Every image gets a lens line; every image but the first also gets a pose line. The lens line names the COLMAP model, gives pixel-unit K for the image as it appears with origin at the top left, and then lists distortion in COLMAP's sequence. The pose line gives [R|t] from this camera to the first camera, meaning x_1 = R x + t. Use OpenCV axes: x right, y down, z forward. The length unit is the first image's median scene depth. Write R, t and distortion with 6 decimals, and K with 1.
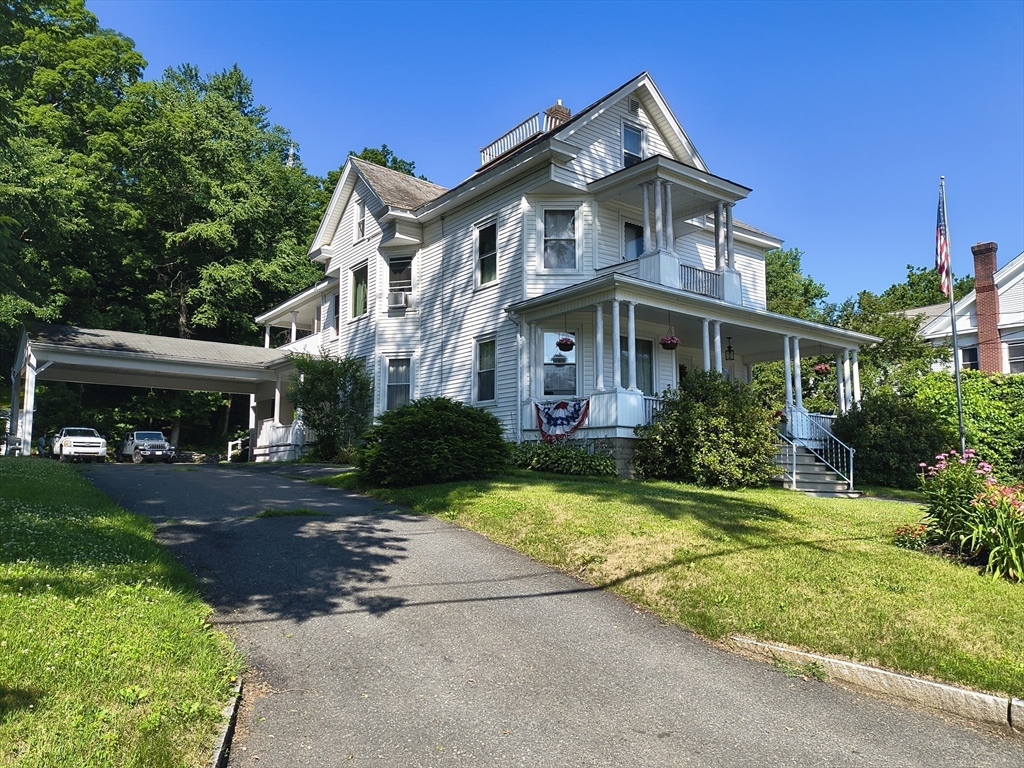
lens RADIAL K [[728.7, 0, 511.0], [0, 728.7, 388.4], [0, 0, 1]] dist [0.047180, -0.043048]
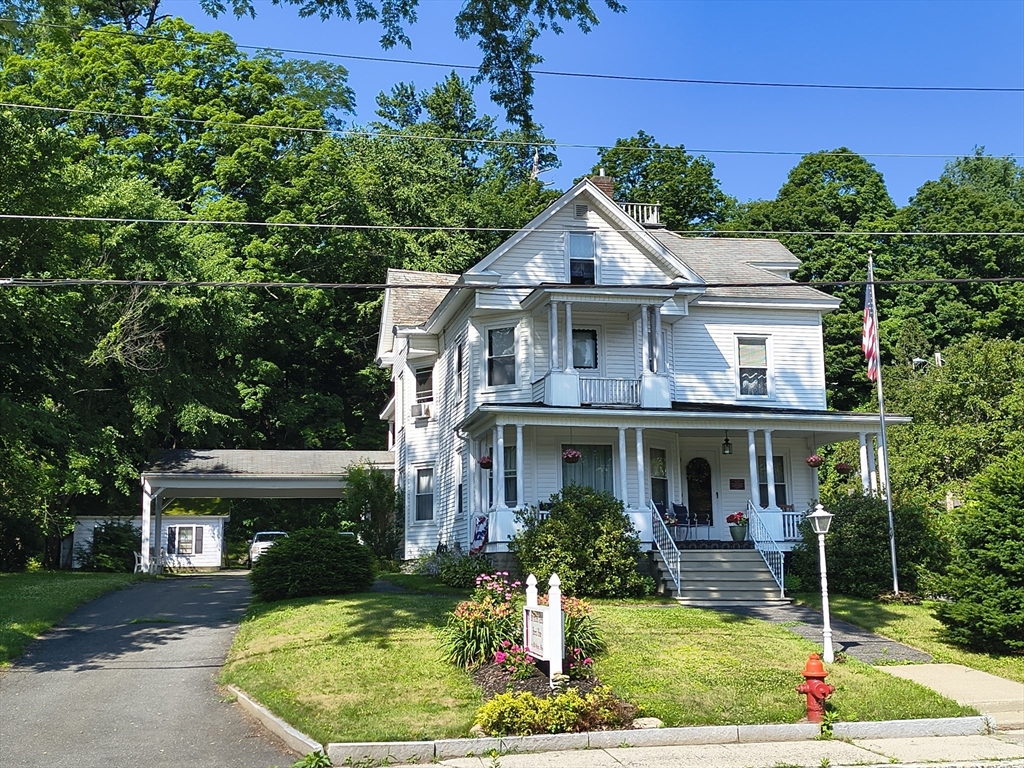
lens RADIAL K [[1120.0, 0, 512.0], [0, 1120.0, 384.0], [0, 0, 1]] dist [0.117954, -0.202450]
pose [[0.908622, -0.085854, -0.408698, 0.571678], [0.067196, 0.995945, -0.059825, -0.053980], [0.412177, 0.026895, 0.910707, -0.352968]]
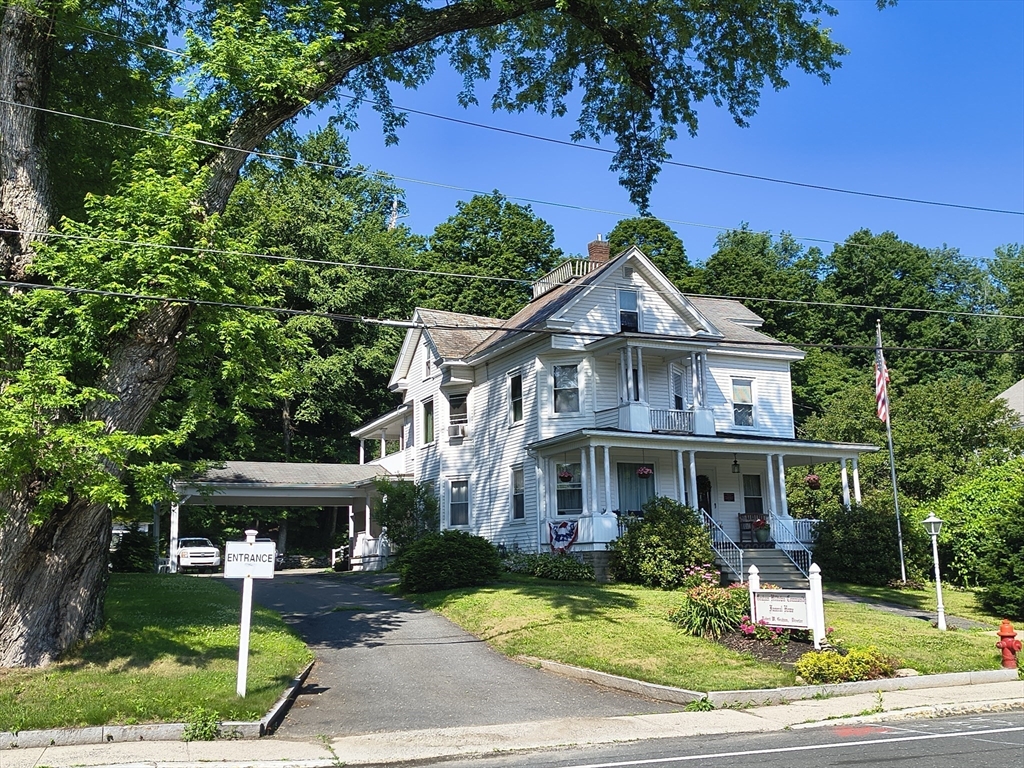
lens RADIAL K [[1010.4, 0, 516.4], [0, 1010.4, 384.8], [0, 0, 1]] dist [0.098796, -0.175581]
pose [[0.979198, -0.061472, -0.193374, 0.249638], [0.049243, 0.996508, -0.067428, -0.077043], [0.196843, 0.056502, 0.978805, -0.564782]]
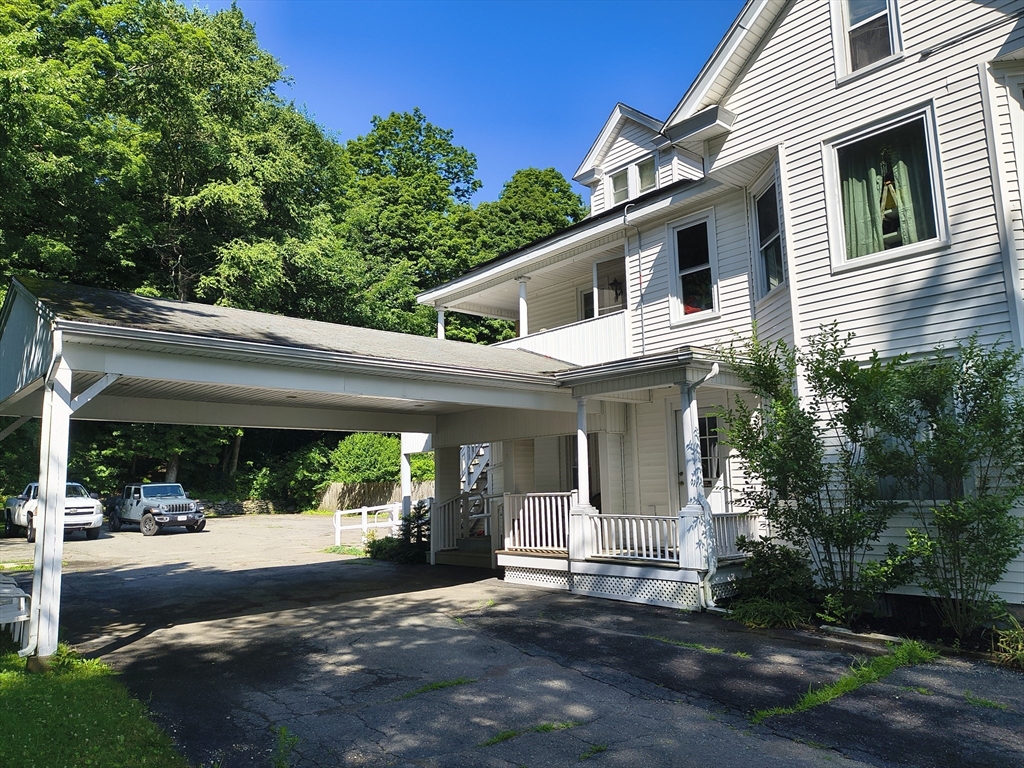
lens RADIAL K [[750.2, 0, 512.0], [0, 750.2, 384.0], [0, 0, 1]] dist [0.055585, -0.046384]
pose [[0.998209, -0.014304, 0.058094, -0.439966], [0.015691, 0.999601, -0.023491, -0.020854], [-0.057735, 0.024361, 0.998035, 0.606713]]
